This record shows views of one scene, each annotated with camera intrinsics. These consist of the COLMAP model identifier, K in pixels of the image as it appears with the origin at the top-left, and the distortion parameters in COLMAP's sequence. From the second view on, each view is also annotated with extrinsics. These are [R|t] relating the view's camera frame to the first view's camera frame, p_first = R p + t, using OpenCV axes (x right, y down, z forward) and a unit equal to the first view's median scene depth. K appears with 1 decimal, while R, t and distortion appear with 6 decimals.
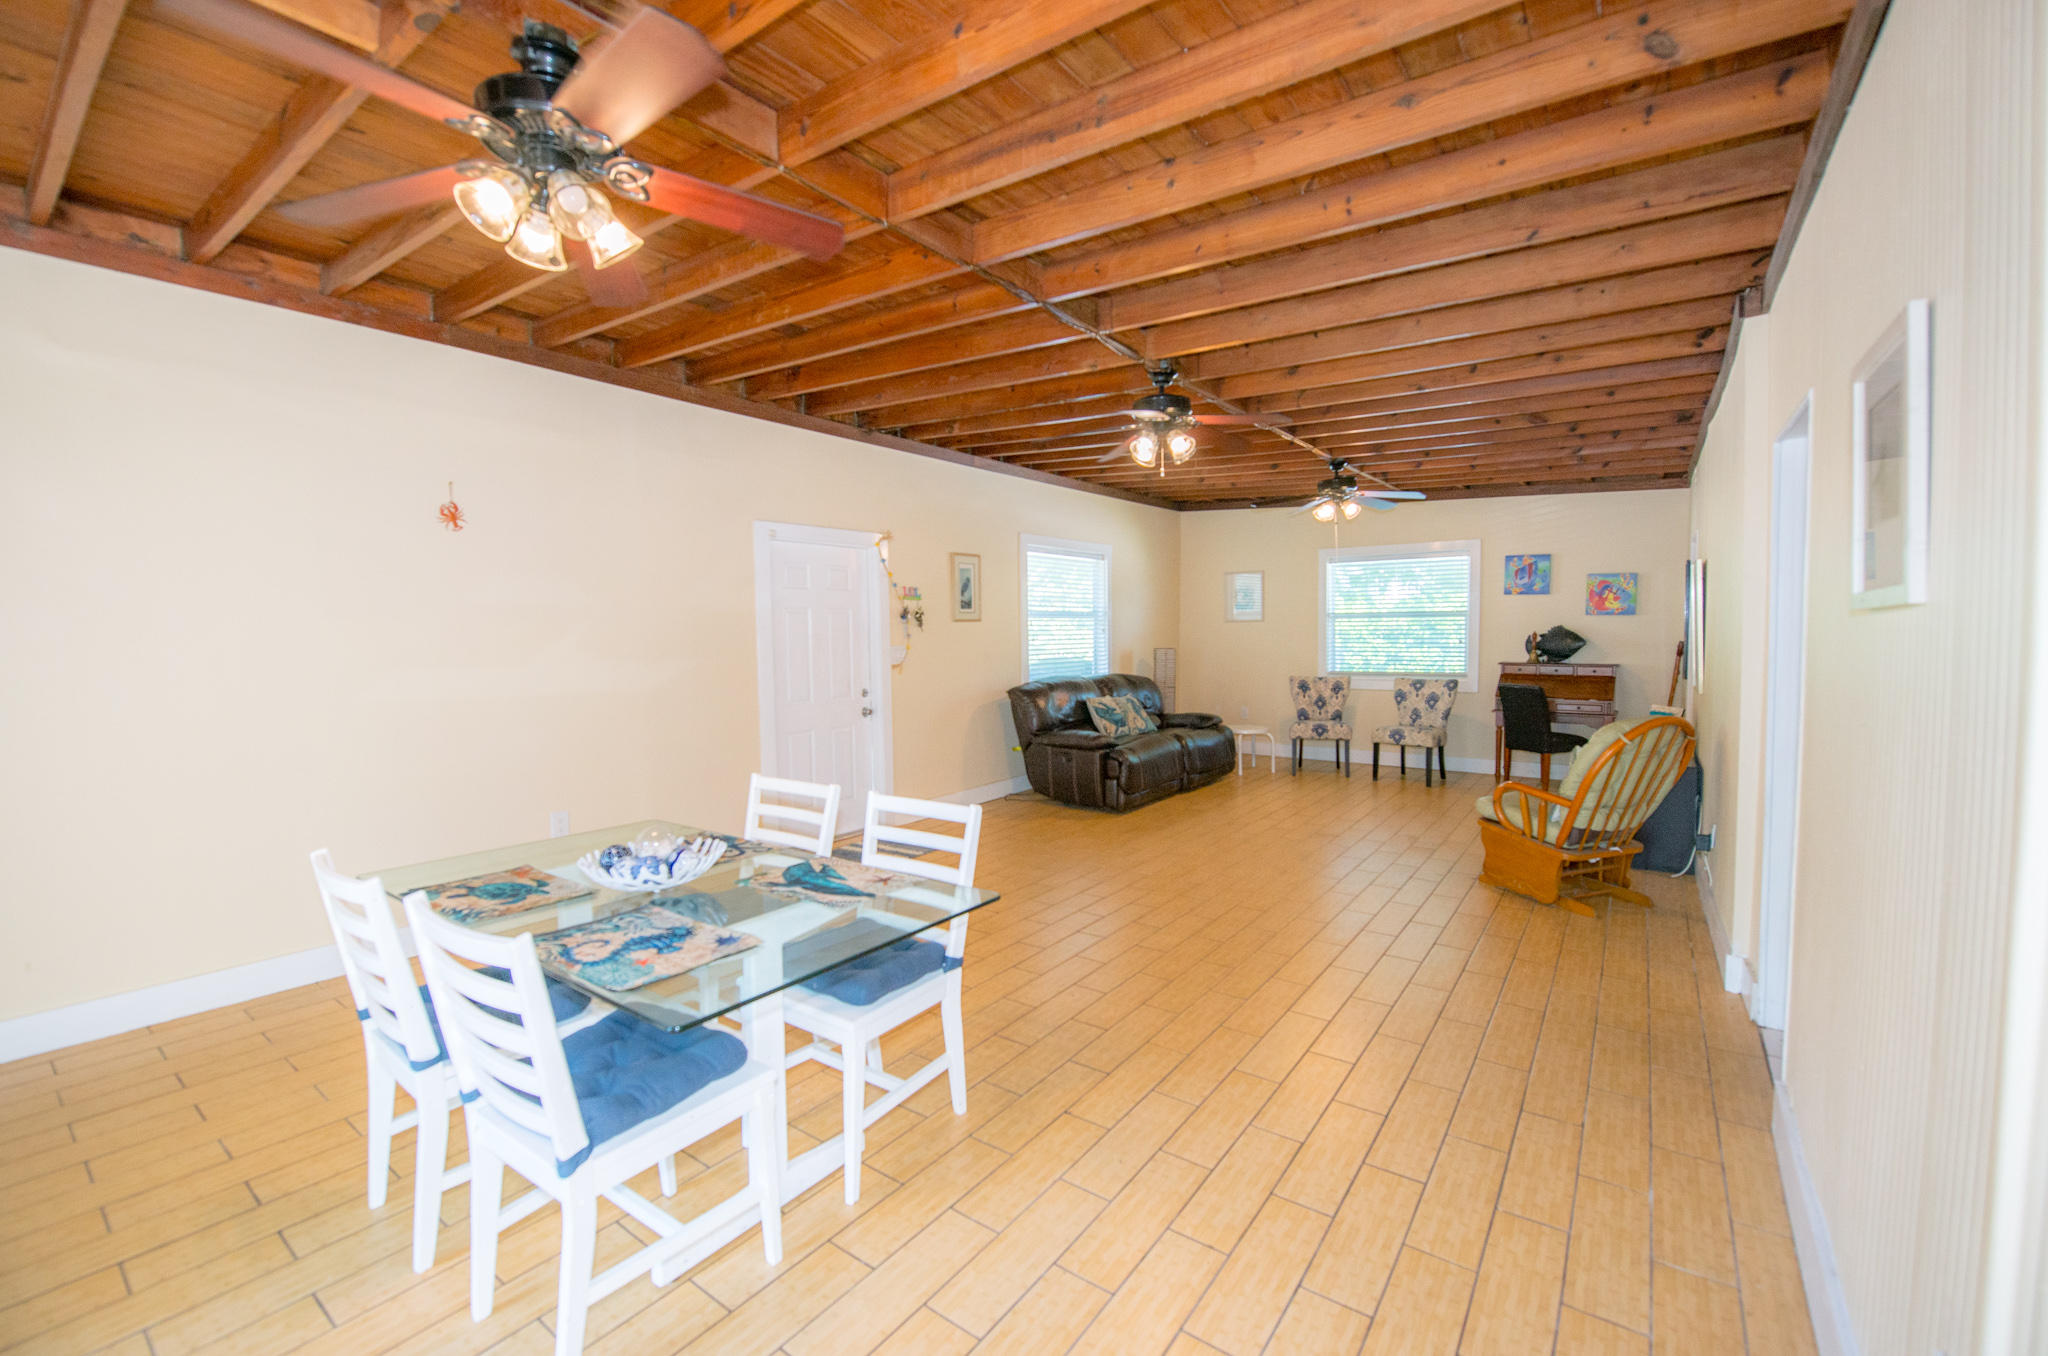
lens RADIAL K [[833.1, 0, 1020.4], [0, 833.1, 670.0], [0, 0, 1]] dist [-0.012235, -0.000355]
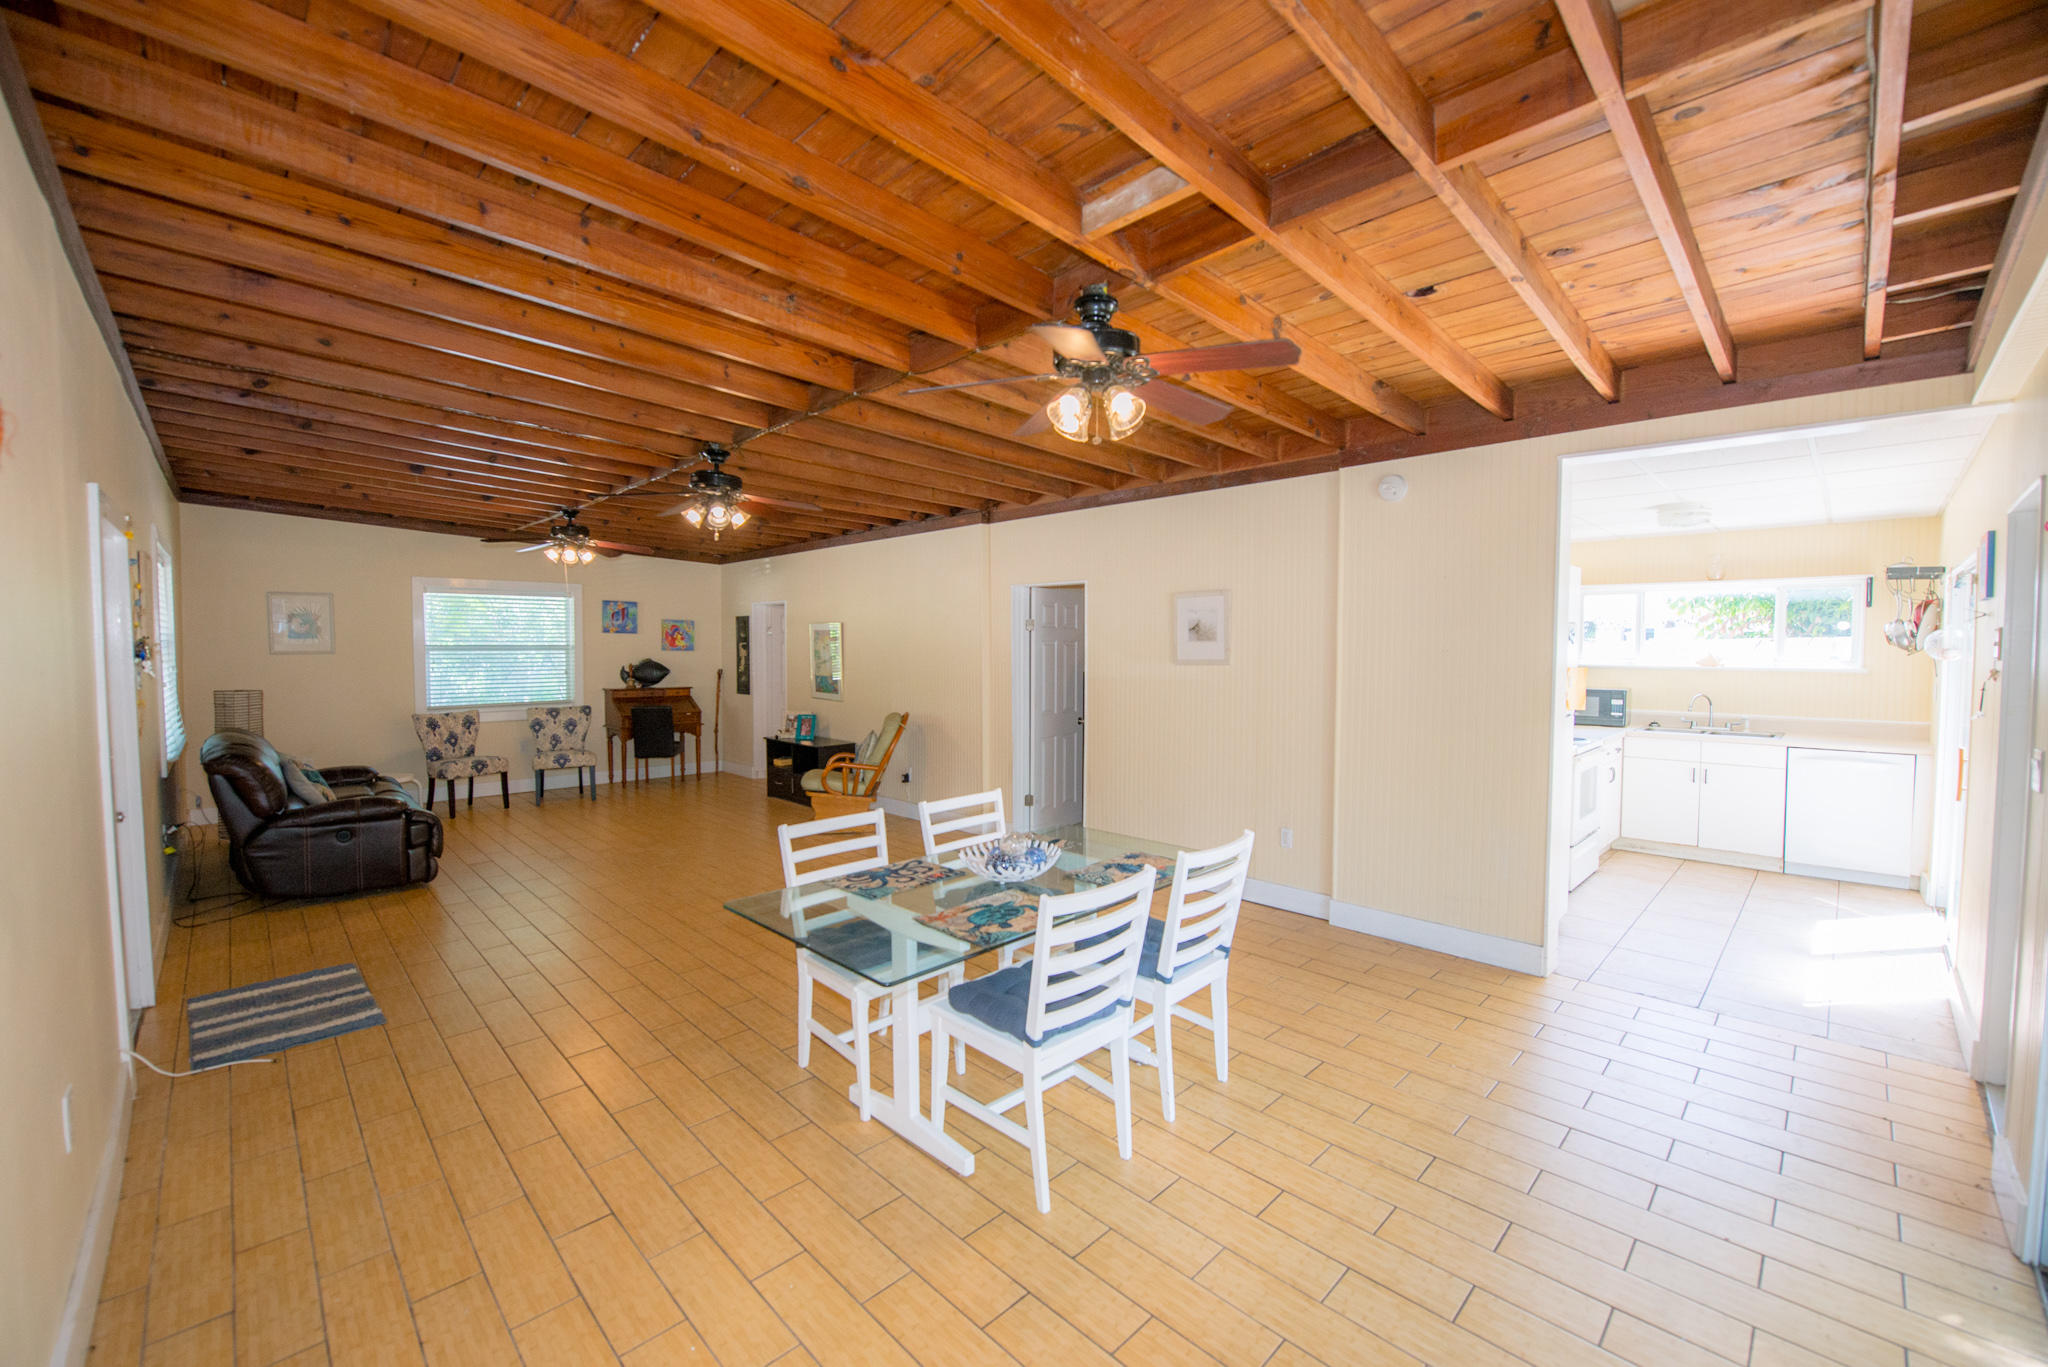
lens RADIAL K [[818.5, 0, 1024.9], [0, 818.5, 683.0], [0, 0, 1]] dist [-0.016038, -0.000198]
pose [[0.162888, -0.036169, 0.985981, -0.505565], [0.045413, 0.998544, 0.029127, -0.026114], [-0.985599, 0.040032, 0.164293, 0.219464]]
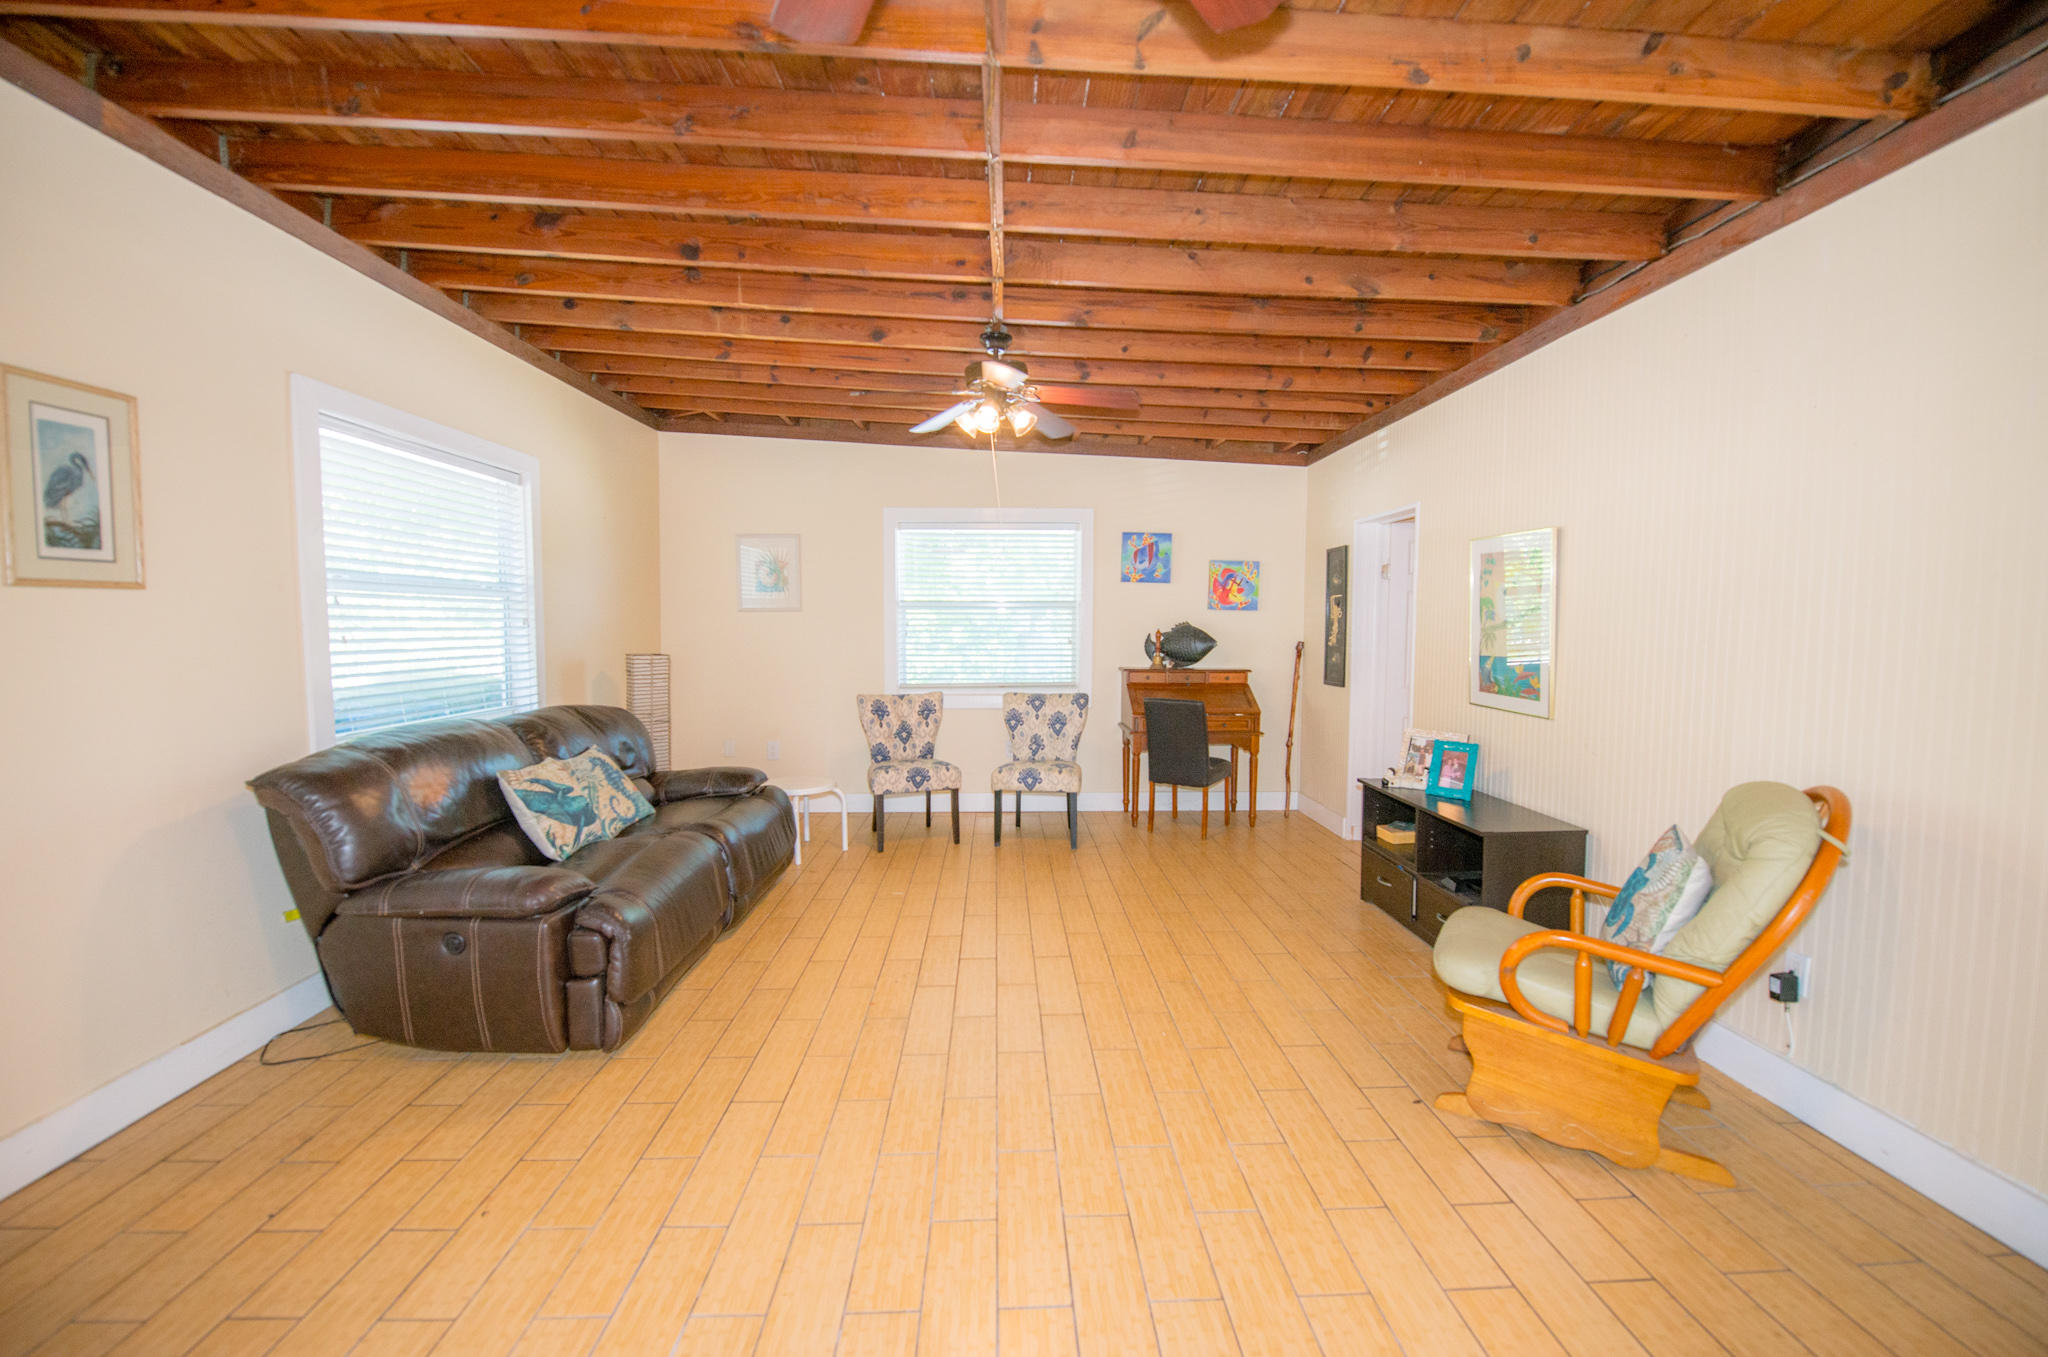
lens RADIAL K [[833.1, 0, 1034.7], [0, 833.1, 672.8], [0, 0, 1]] dist [-0.012235, -0.000355]
pose [[0.775187, -0.025141, 0.631231, 0.023219], [0.021453, 0.999679, 0.013471, -0.018468], [-0.631367, 0.003099, 0.775478, 0.465434]]
